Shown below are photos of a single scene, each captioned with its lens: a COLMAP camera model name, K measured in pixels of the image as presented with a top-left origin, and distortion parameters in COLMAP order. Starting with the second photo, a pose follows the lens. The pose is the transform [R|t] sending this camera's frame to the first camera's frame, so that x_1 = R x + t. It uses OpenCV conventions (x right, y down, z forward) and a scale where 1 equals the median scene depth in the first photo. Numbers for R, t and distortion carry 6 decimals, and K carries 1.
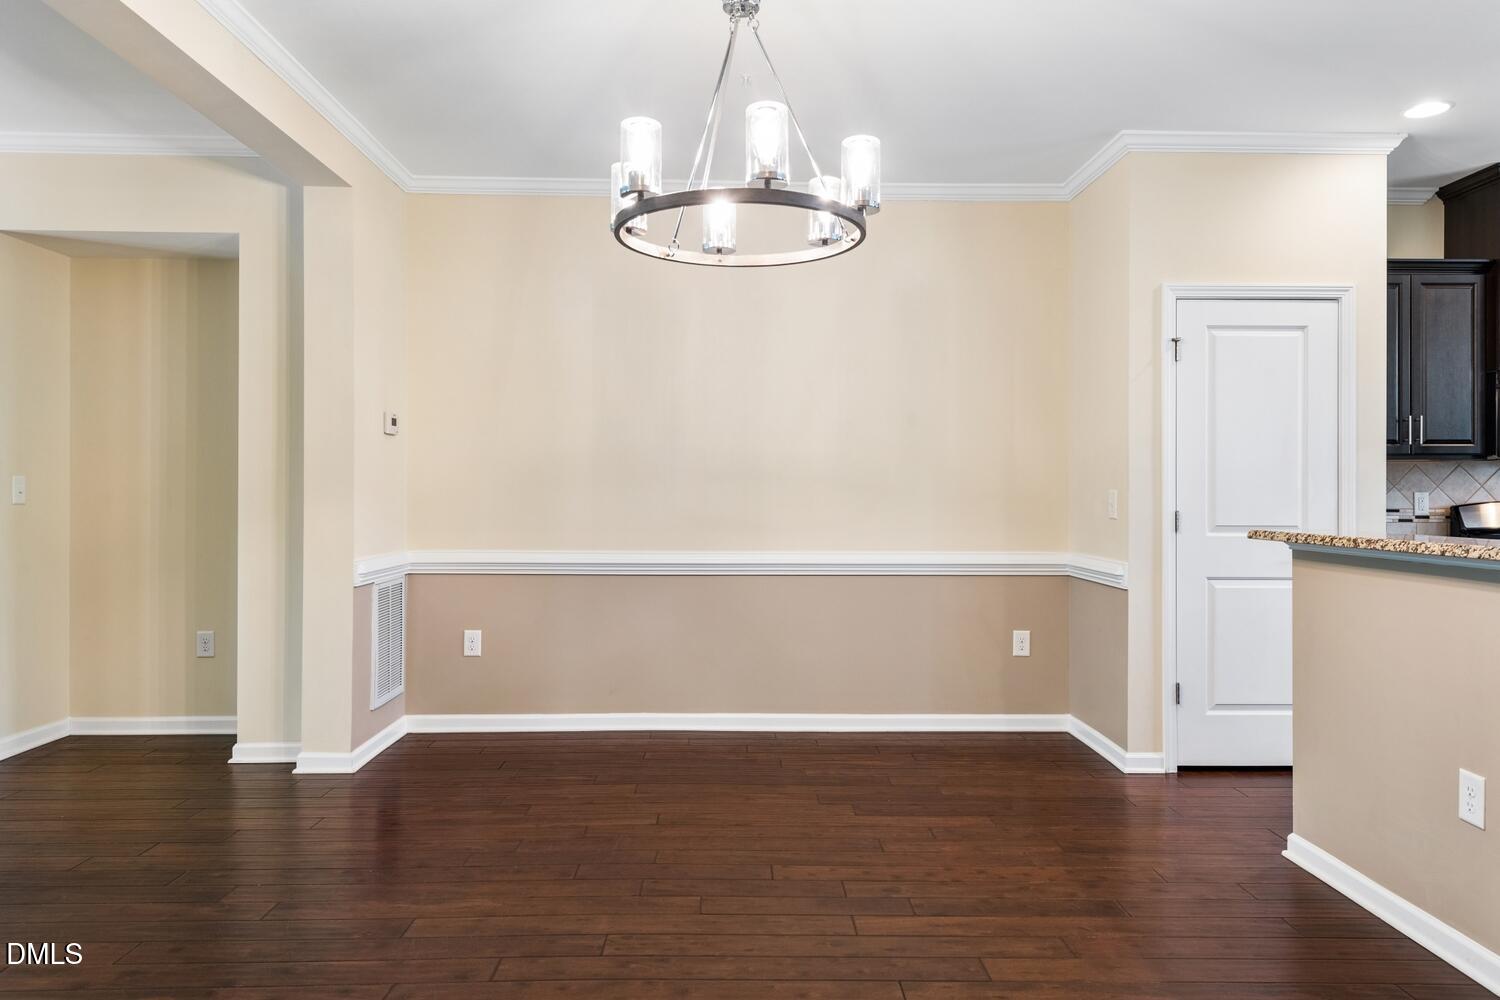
lens RADIAL K [[991.1, 0, 743.4], [0, 991.1, 491.5], [0, 0, 1]] dist [0.000676, -0.001905]
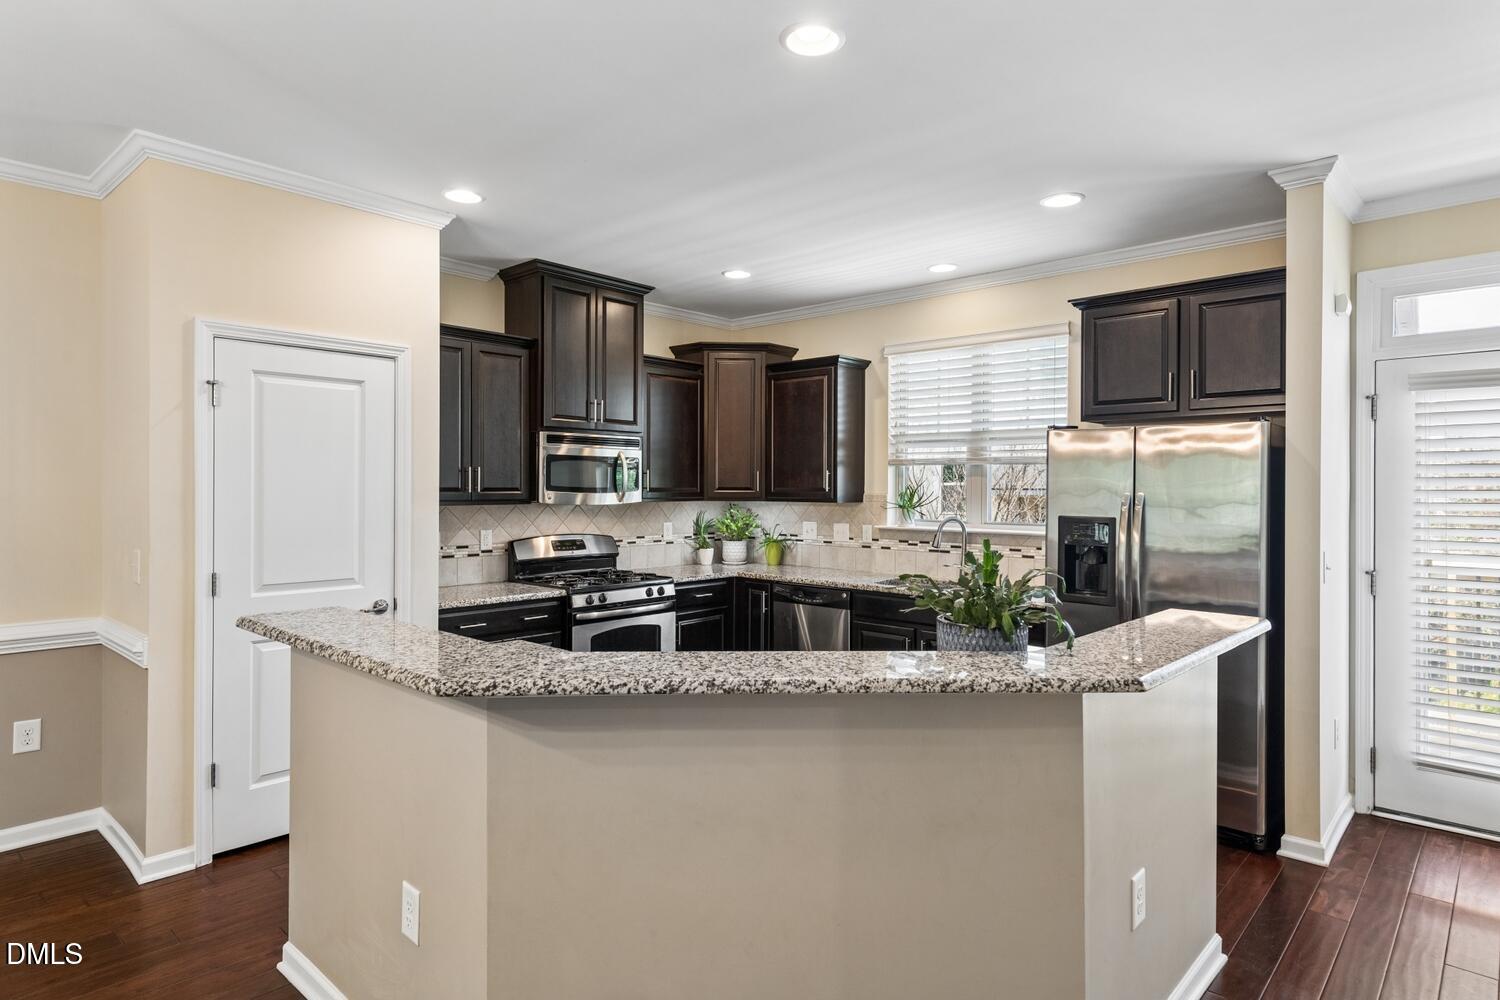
lens RADIAL K [[836.5, 0, 748.0], [0, 836.5, 490.9], [0, 0, 1]] dist [0.022594, -0.009882]
pose [[0.690582, -0.000739, 0.723254, 0.216044], [-0.006806, 0.999949, 0.007520, -0.063065], [-0.723222, -0.010116, 0.690541, 0.118517]]
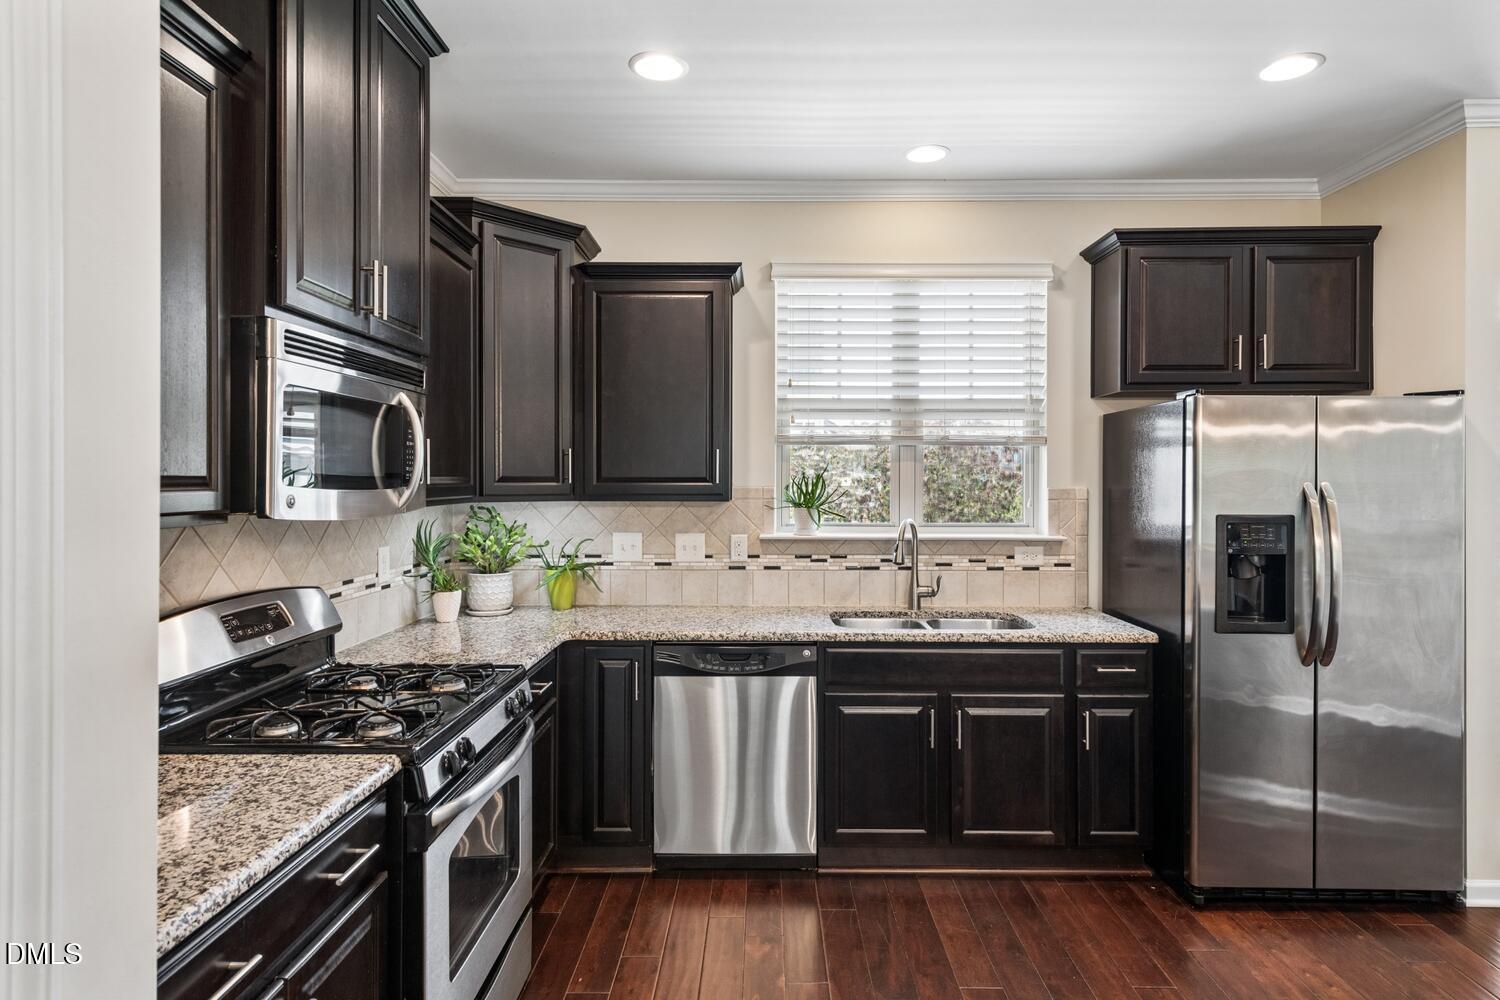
lens RADIAL K [[836.5, 0, 751.9], [0, 836.5, 480.7], [0, 0, 1]] dist [0.022594, -0.009882]
pose [[0.028730, -0.001034, 0.999587, 0.435874], [-0.005961, 0.999982, 0.001206, -0.057122], [-0.999569, -0.005994, 0.028723, 0.839232]]
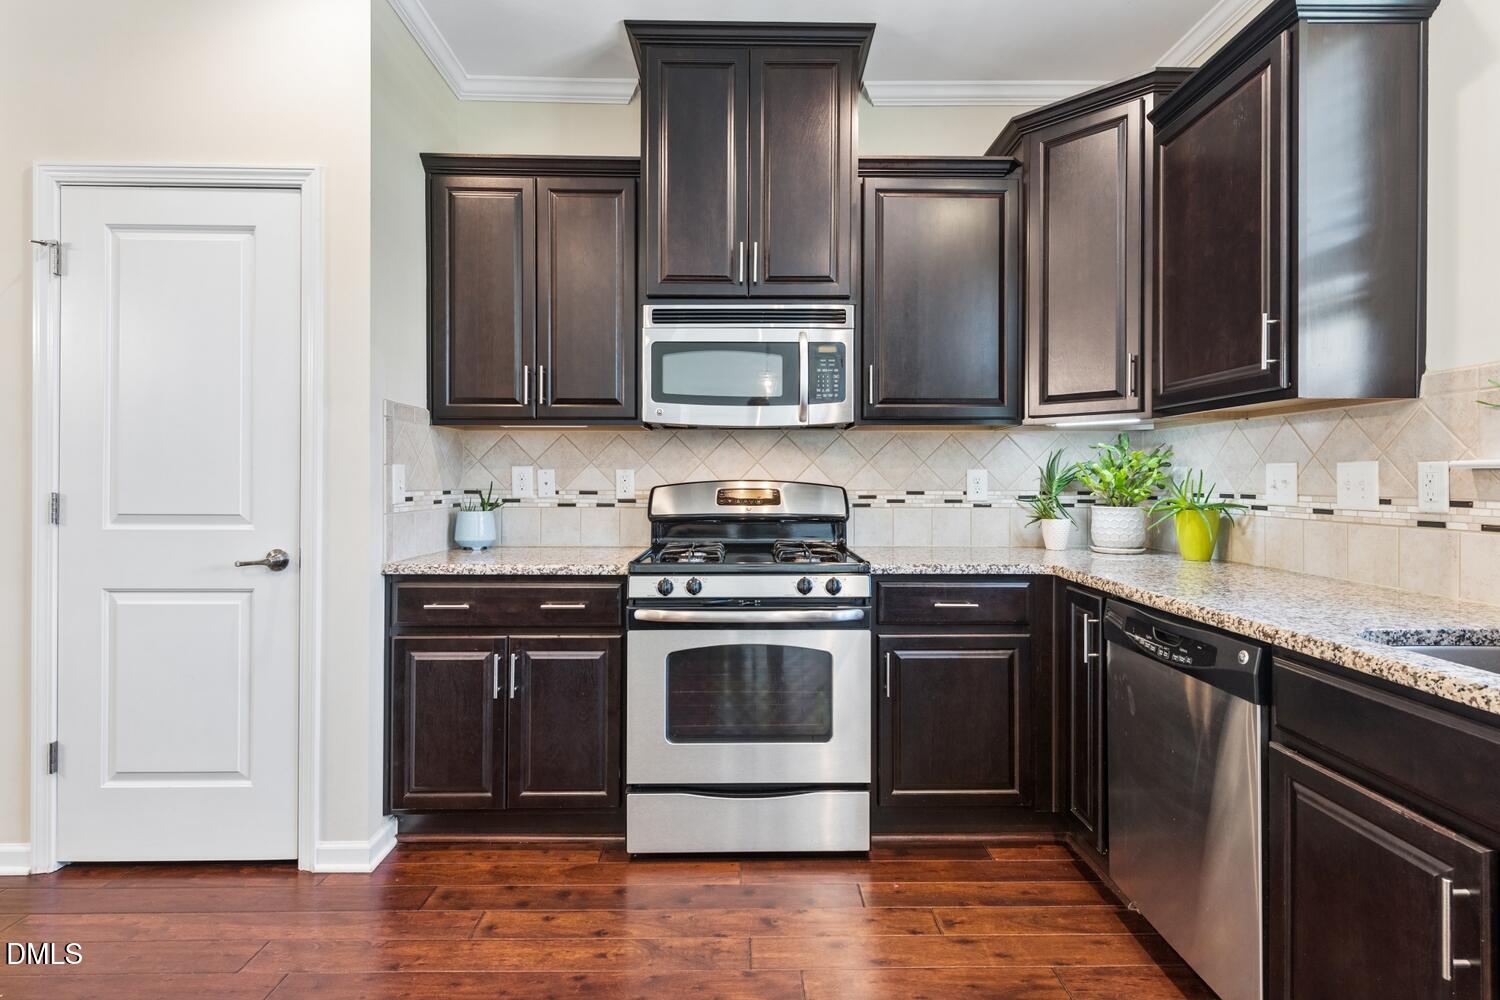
lens RADIAL K [[736.3, 0, 758.4], [0, 736.3, 480.2], [0, 0, 1]] dist [0.008918, -0.001416]
pose [[0.999992, 0.002689, -0.002972, 0.917128], [-0.002672, 0.999980, 0.005788, 0.006623], [0.002988, -0.005780, 0.999979, 0.479805]]
